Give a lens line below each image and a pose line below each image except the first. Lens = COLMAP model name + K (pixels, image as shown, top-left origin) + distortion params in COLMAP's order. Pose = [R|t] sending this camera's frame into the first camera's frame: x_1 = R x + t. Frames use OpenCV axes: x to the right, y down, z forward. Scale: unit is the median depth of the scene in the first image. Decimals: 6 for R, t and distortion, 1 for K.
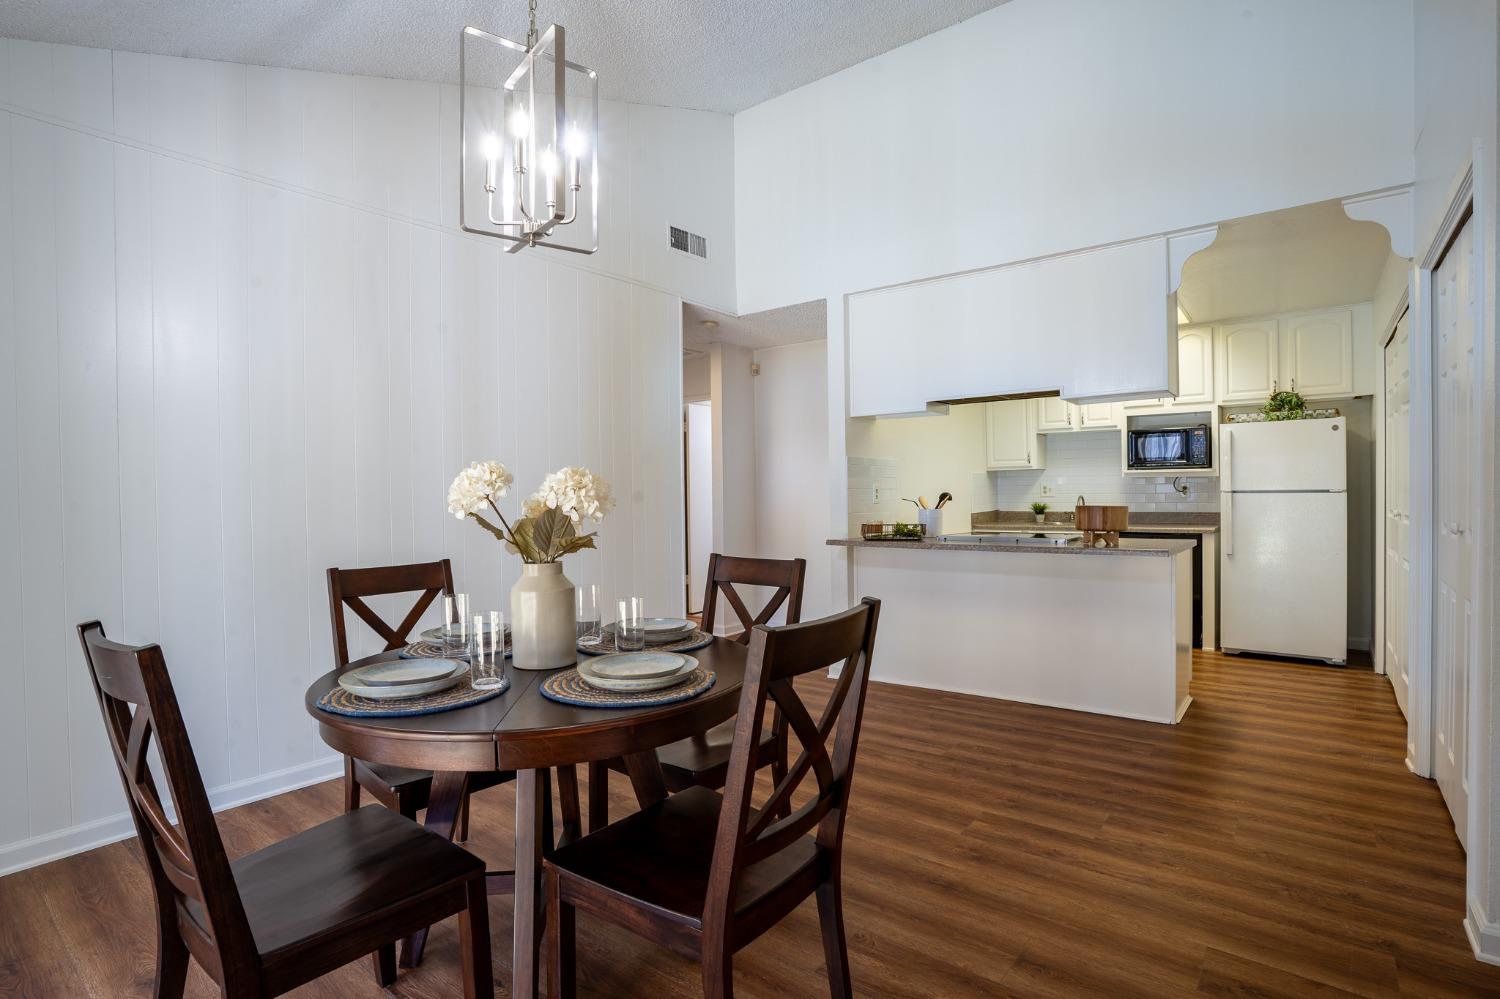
lens RADIAL K [[747.5, 0, 809.2], [0, 747.5, 501.0], [0, 0, 1]] dist [-0.001324, 0.000085]
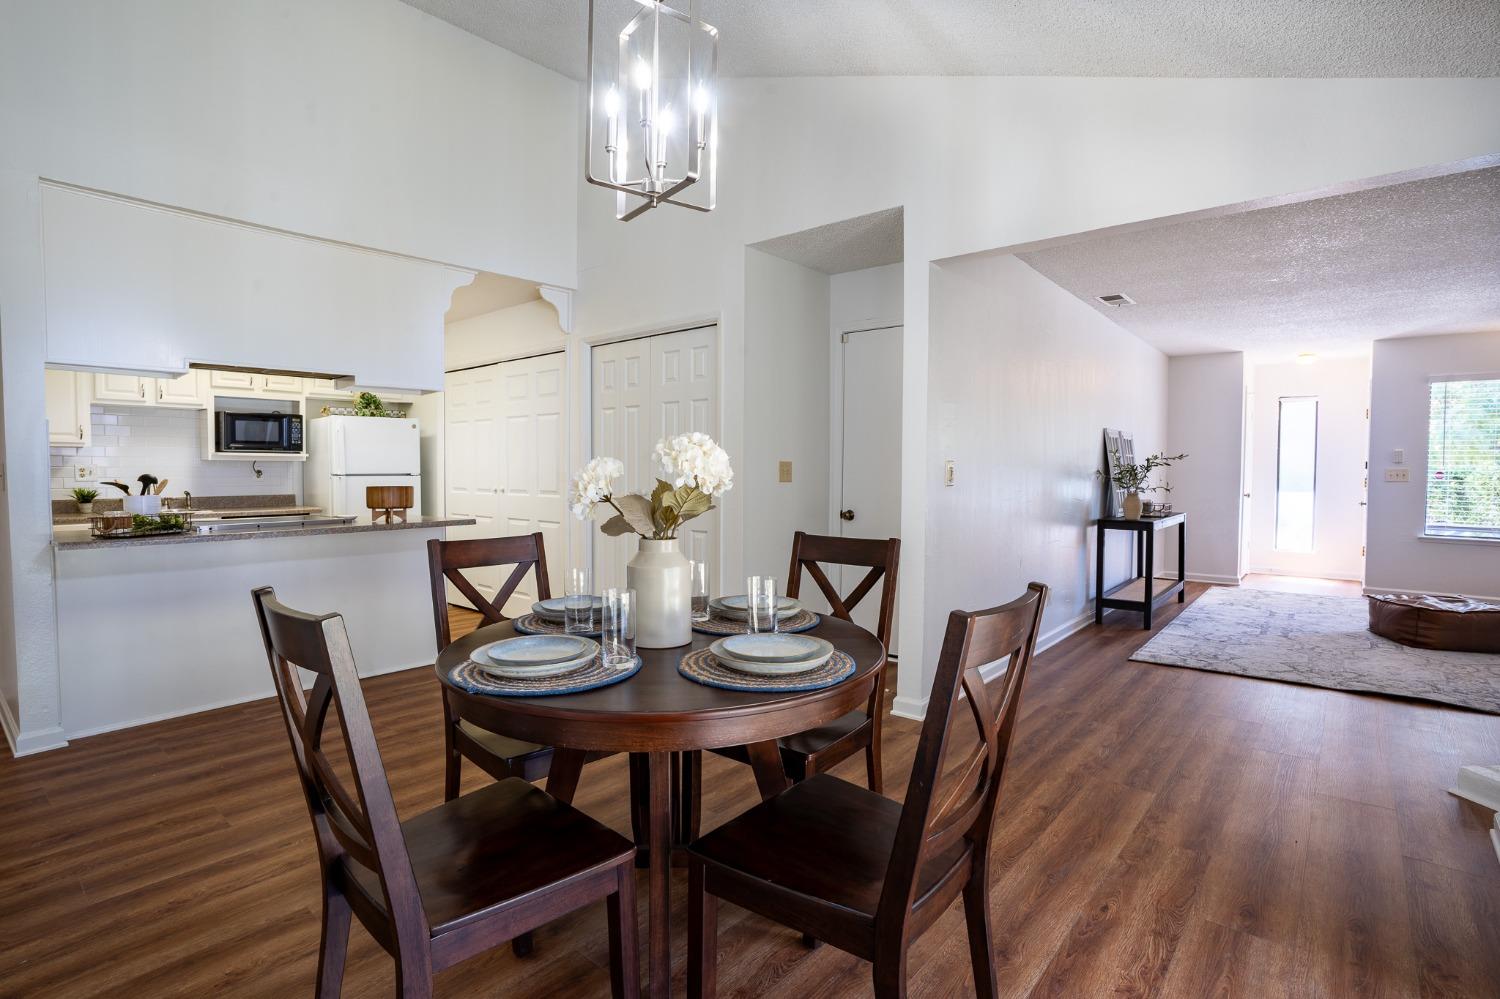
lens RADIAL K [[720.4, 0, 750.0], [0, 720.4, 499.5], [0, 0, 1]] dist [-0.044027, 0.000724]
pose [[0.111329, -0.028033, 0.993388, -0.425277], [0.010597, 0.999579, 0.027020, 0.001984], [-0.993727, 0.007519, 0.111579, 0.247607]]
